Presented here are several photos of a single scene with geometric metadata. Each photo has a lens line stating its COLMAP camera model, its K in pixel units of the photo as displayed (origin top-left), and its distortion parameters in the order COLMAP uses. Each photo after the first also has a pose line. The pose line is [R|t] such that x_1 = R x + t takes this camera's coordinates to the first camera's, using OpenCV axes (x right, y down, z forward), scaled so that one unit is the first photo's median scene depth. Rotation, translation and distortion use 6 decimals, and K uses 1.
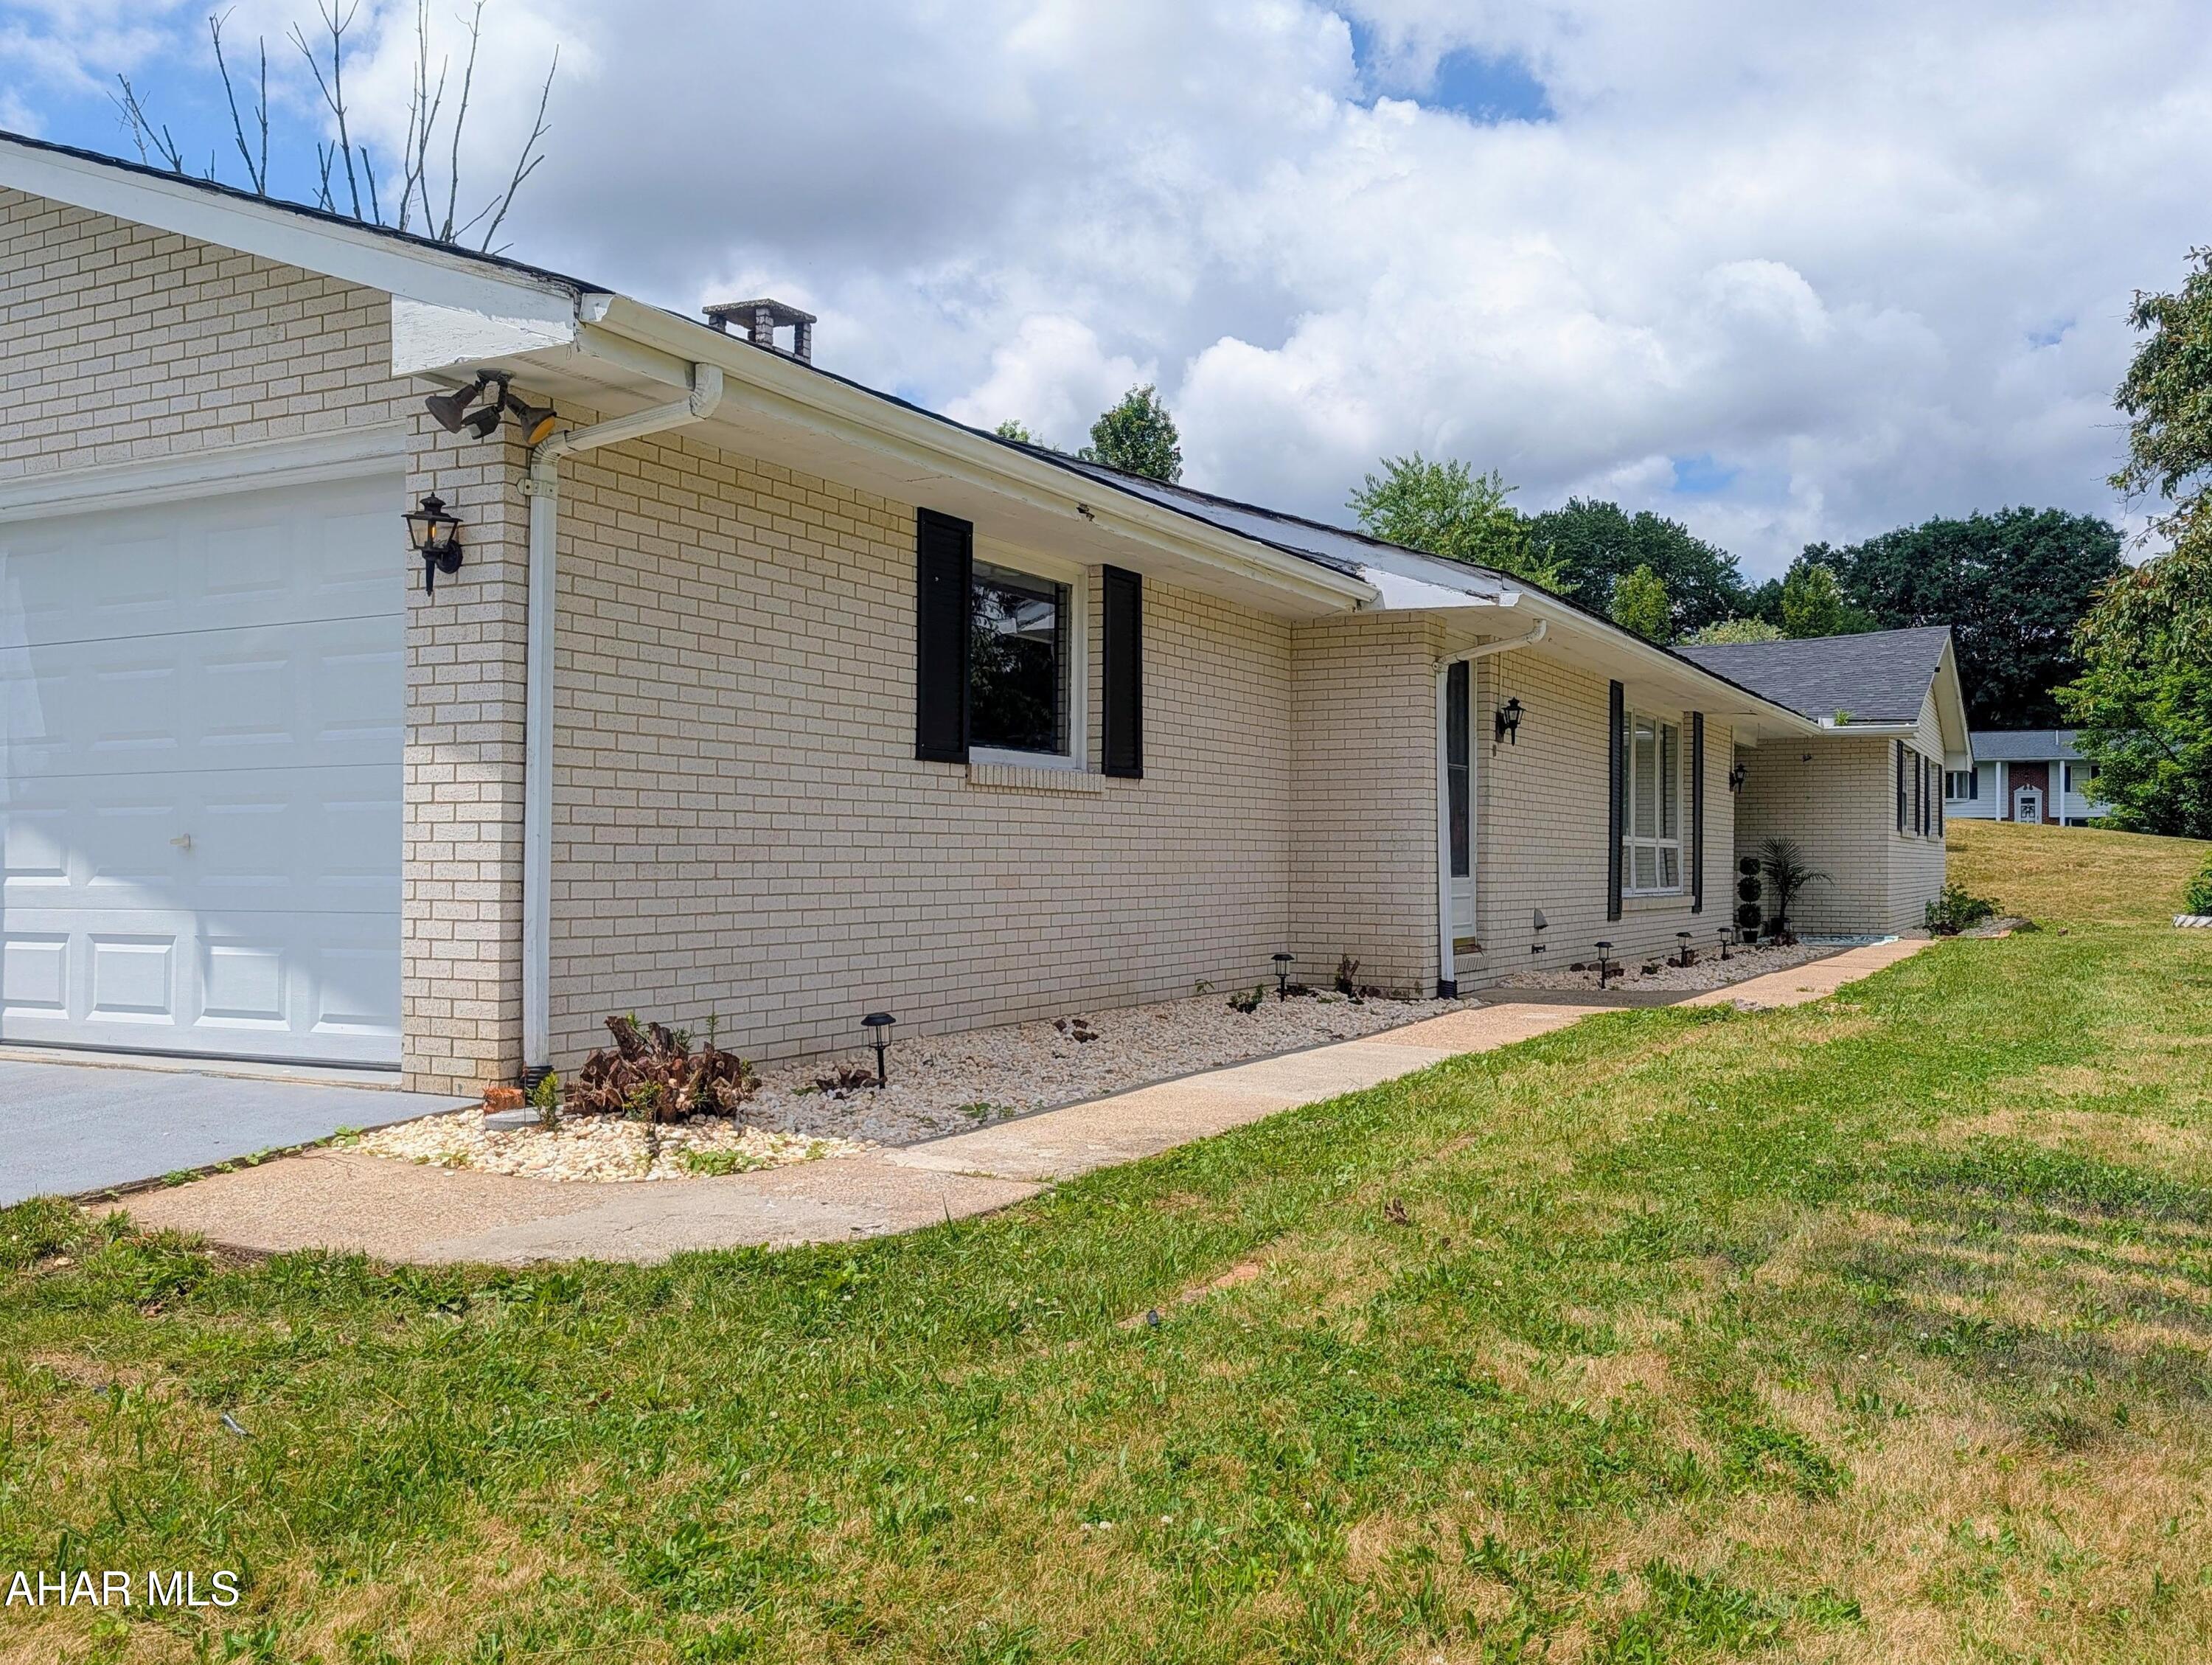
lens RADIAL K [[1875.7, 0, 1106.0], [0, 1875.7, 832.5], [0, 0, 1]] dist [0.033709, -0.006328]
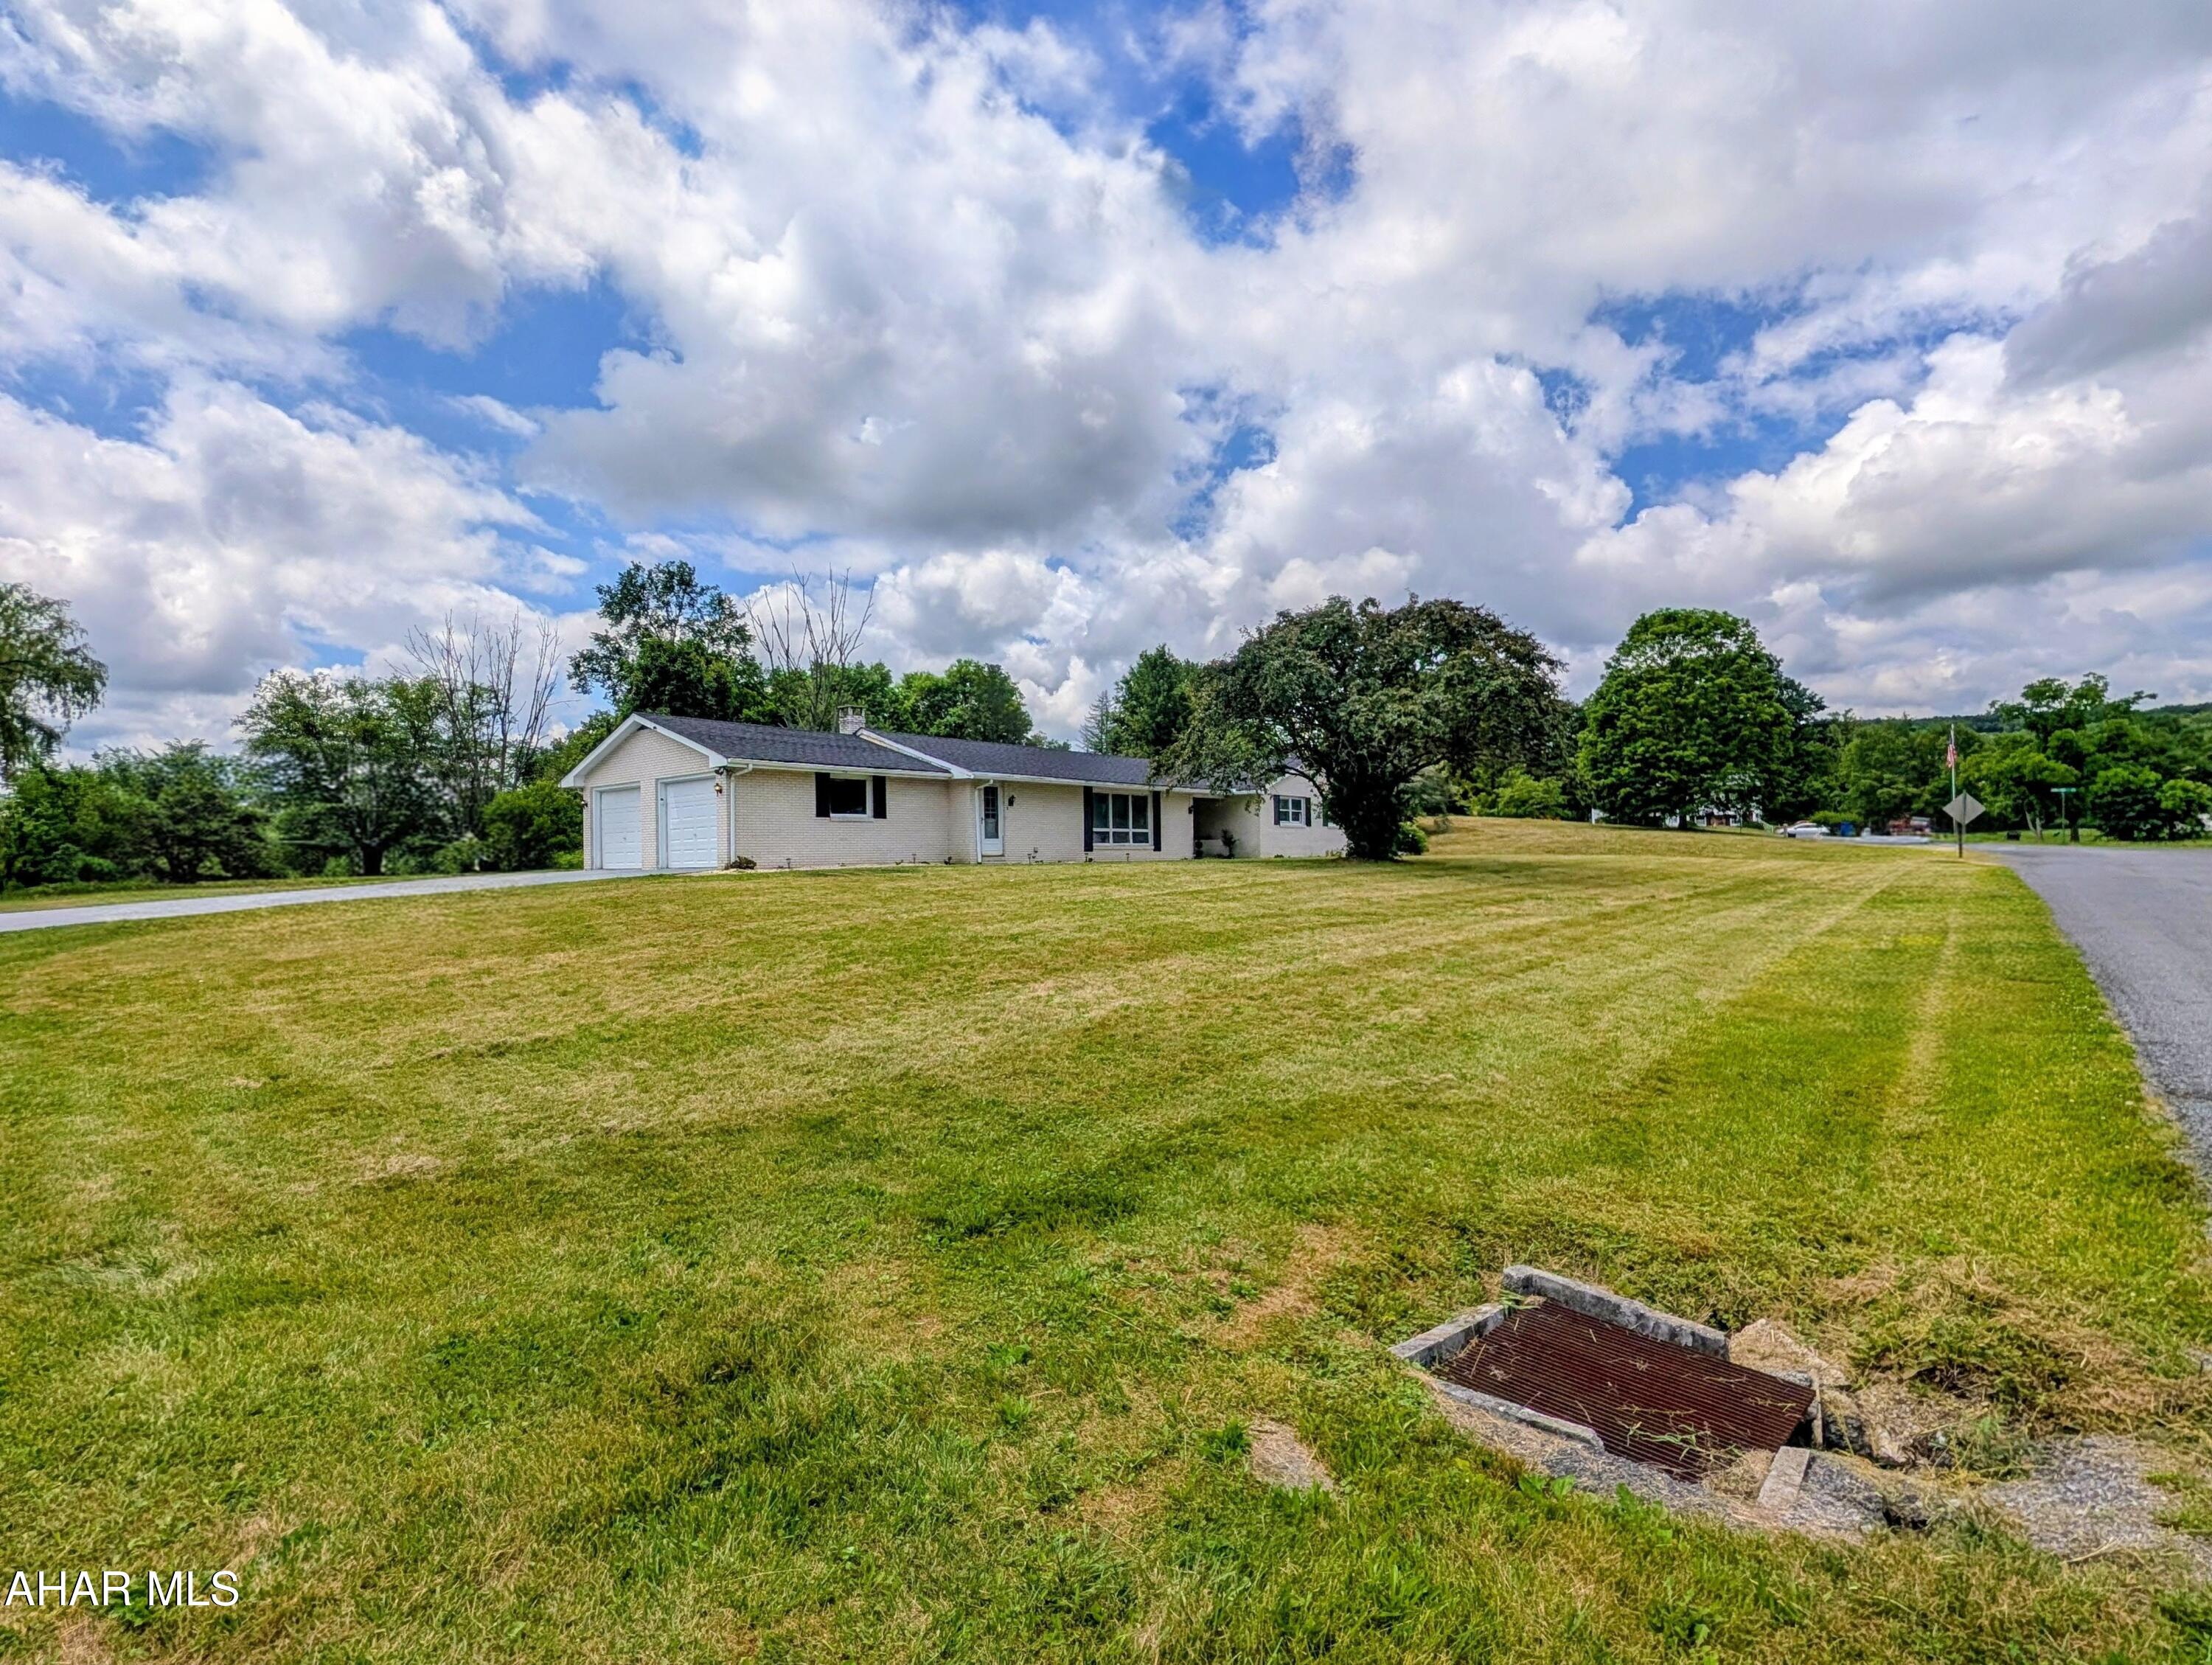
lens RADIAL K [[999.3, 0, 1086.4], [0, 999.3, 828.5], [0, 0, 1]] dist [0.000167, 0.000160]
pose [[0.976660, -0.024322, -0.213412, 1.262676], [0.022224, 0.999678, -0.012226, 0.047685], [0.213641, 0.007198, 0.976886, -1.653918]]
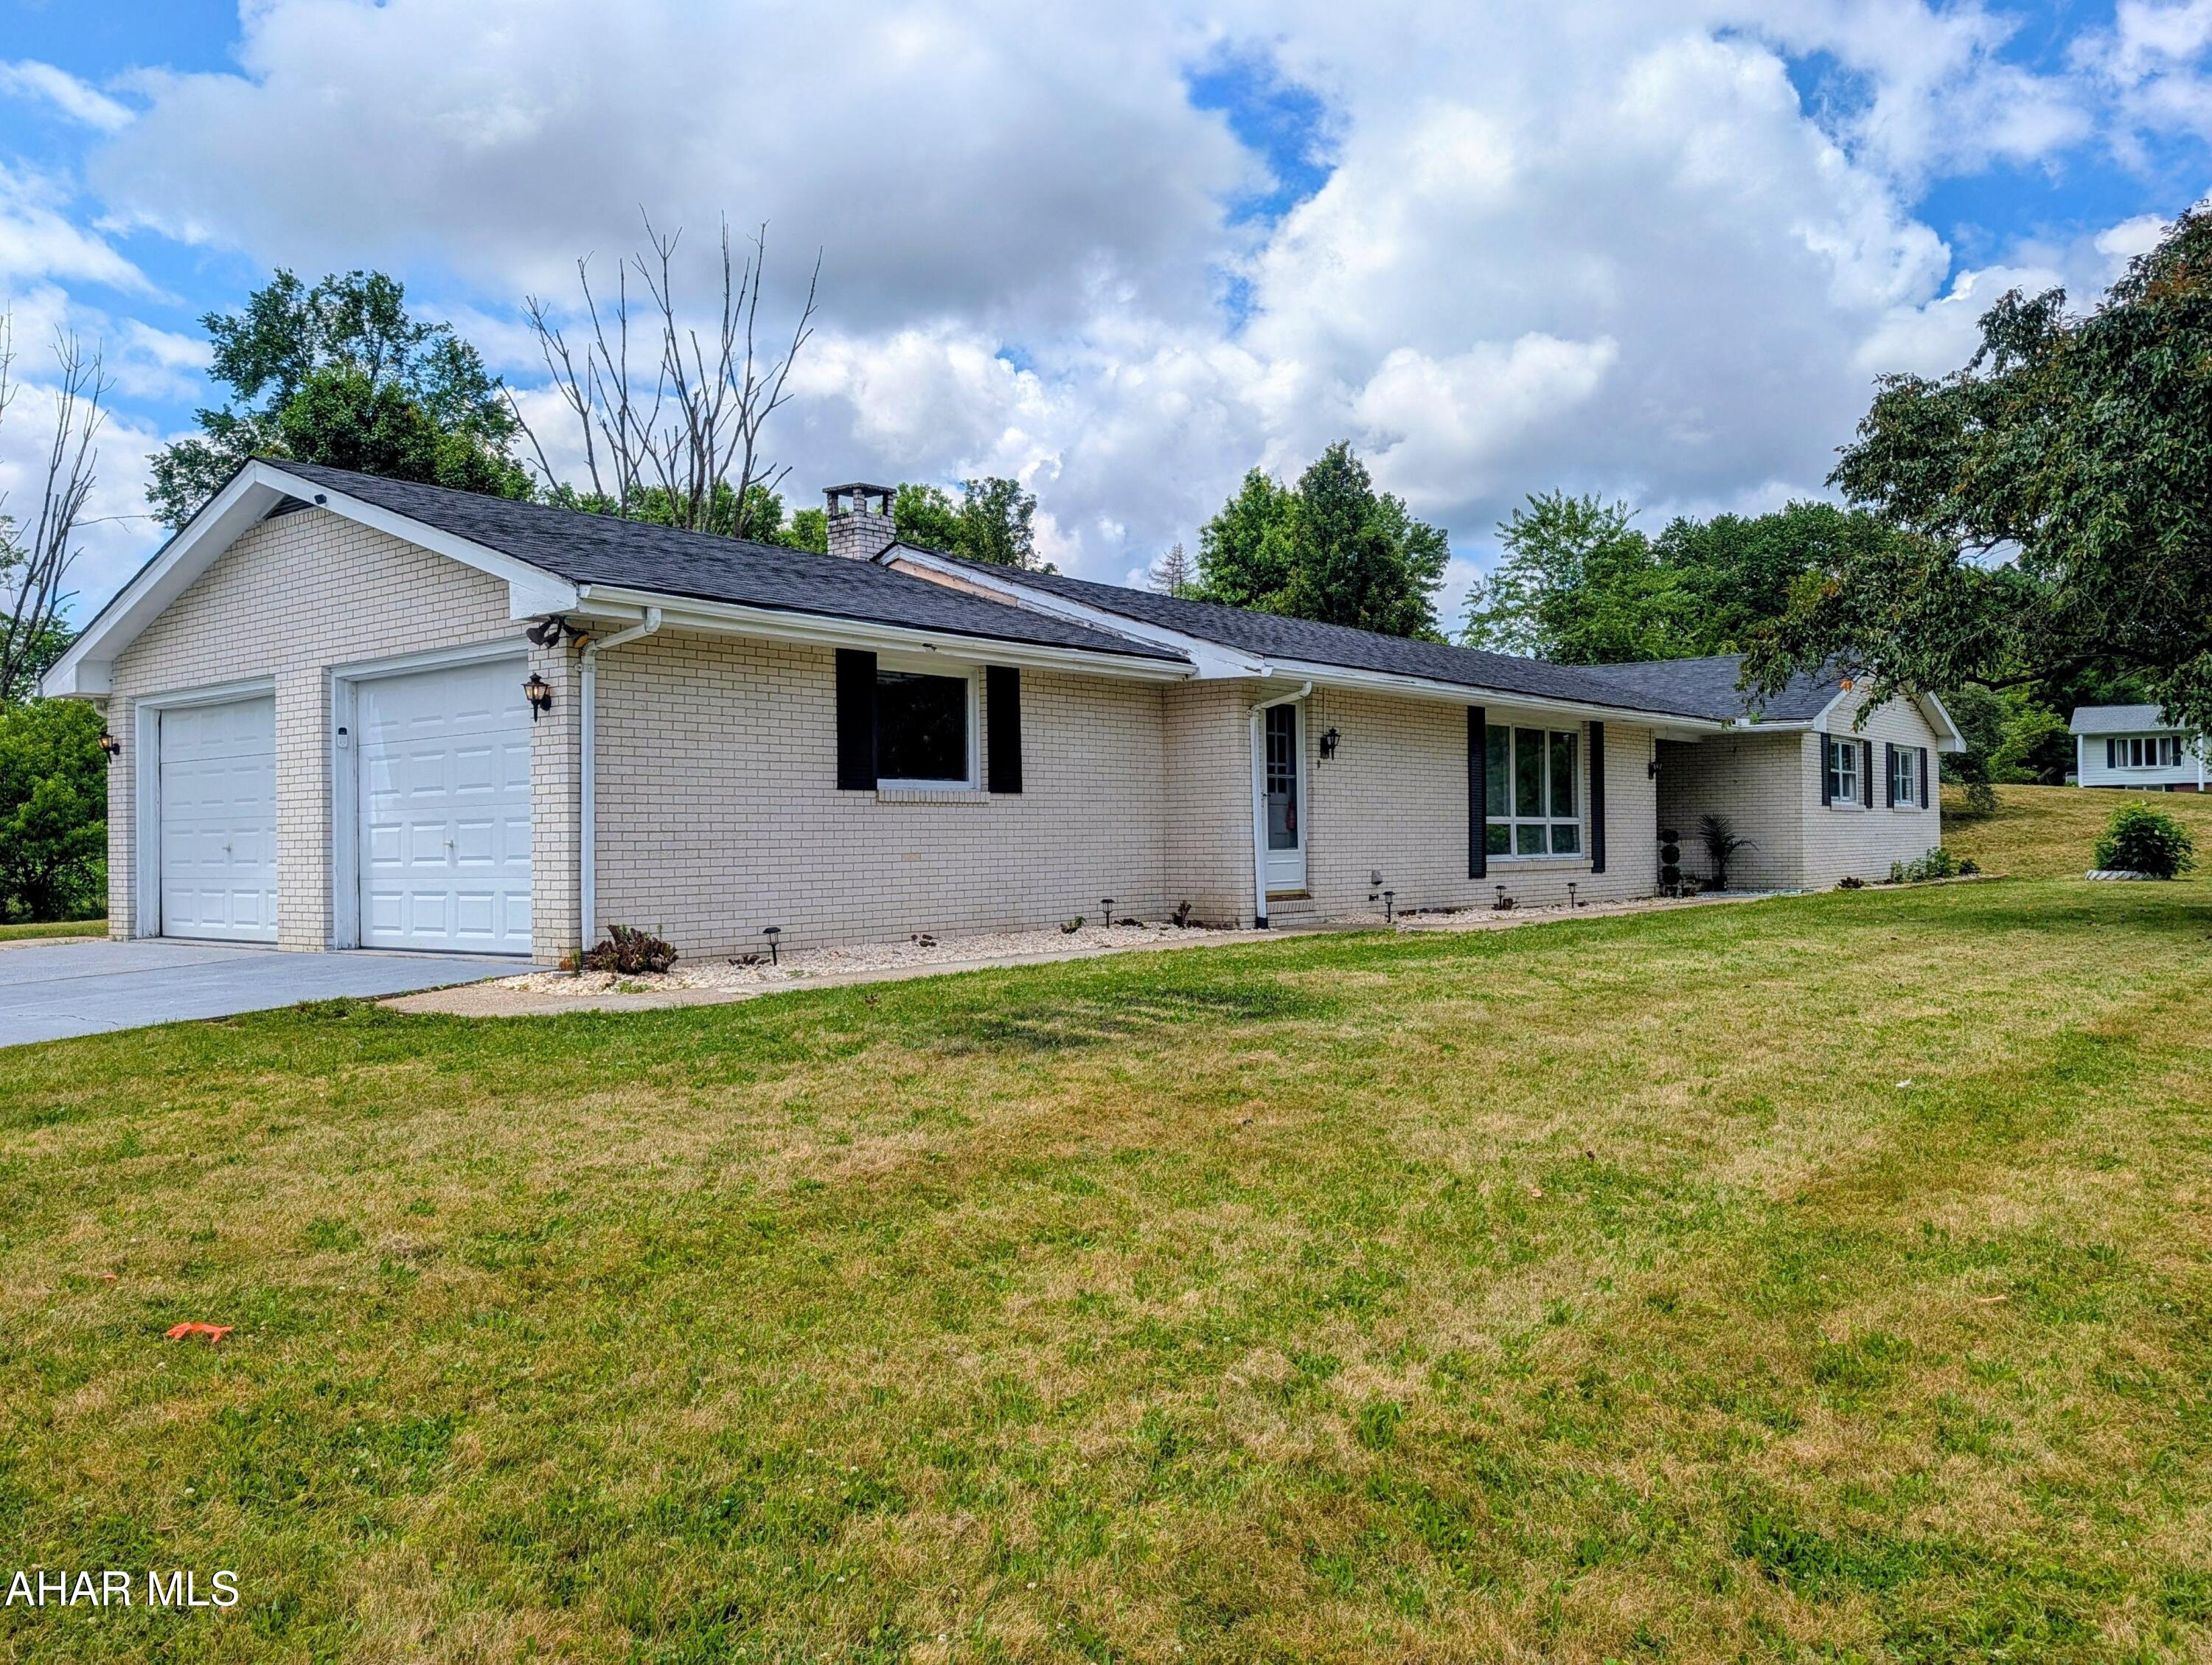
lens RADIAL K [[1658.5, 0, 1105.6], [0, 1658.5, 818.8], [0, 0, 1]] dist [0.031868, -0.043245]
pose [[0.982740, -0.018196, -0.184094, 0.421141], [0.018877, 0.999820, 0.001947, -0.008863], [0.184025, -0.005389, 0.982907, -0.482294]]
